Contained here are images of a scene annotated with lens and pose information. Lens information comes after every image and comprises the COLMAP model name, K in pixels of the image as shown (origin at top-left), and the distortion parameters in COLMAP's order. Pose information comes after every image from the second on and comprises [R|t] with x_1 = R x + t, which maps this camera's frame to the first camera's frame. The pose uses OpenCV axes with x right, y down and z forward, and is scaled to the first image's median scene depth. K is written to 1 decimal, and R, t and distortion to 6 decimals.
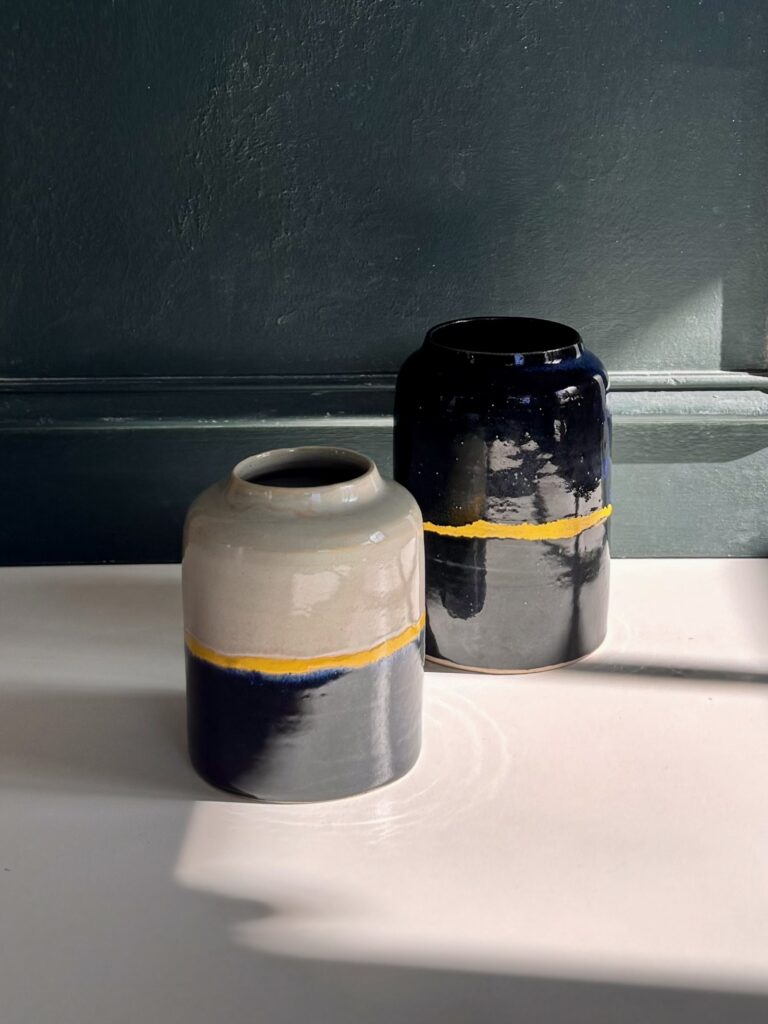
lens RADIAL K [[717.6, 0, 384.3], [0, 717.6, 515.0], [0, 0, 1]] dist [-0.007691, 0.001597]
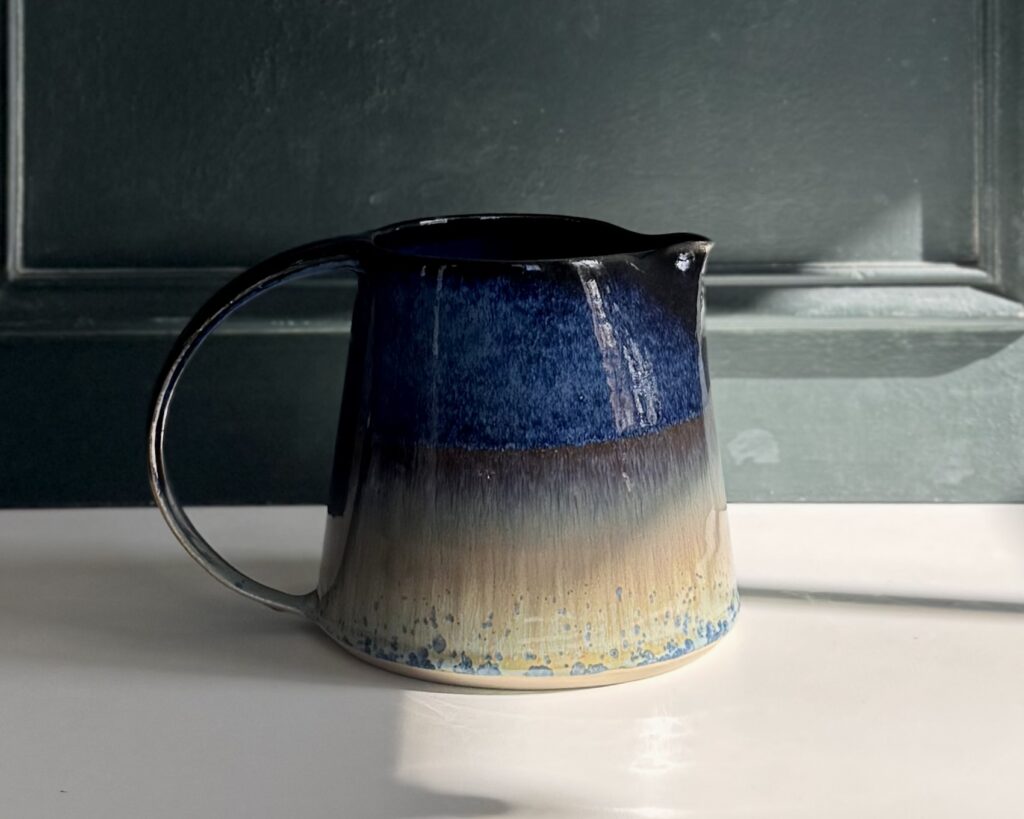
lens RADIAL K [[785.6, 0, 511.8], [0, 785.6, 408.6], [0, 0, 1]] dist [-0.001721, -0.011613]
pose [[0.999982, -0.001648, 0.005768, 0.007707], [0.001609, 0.999975, 0.006855, -0.043291], [-0.005779, -0.006846, 0.999960, 0.118520]]
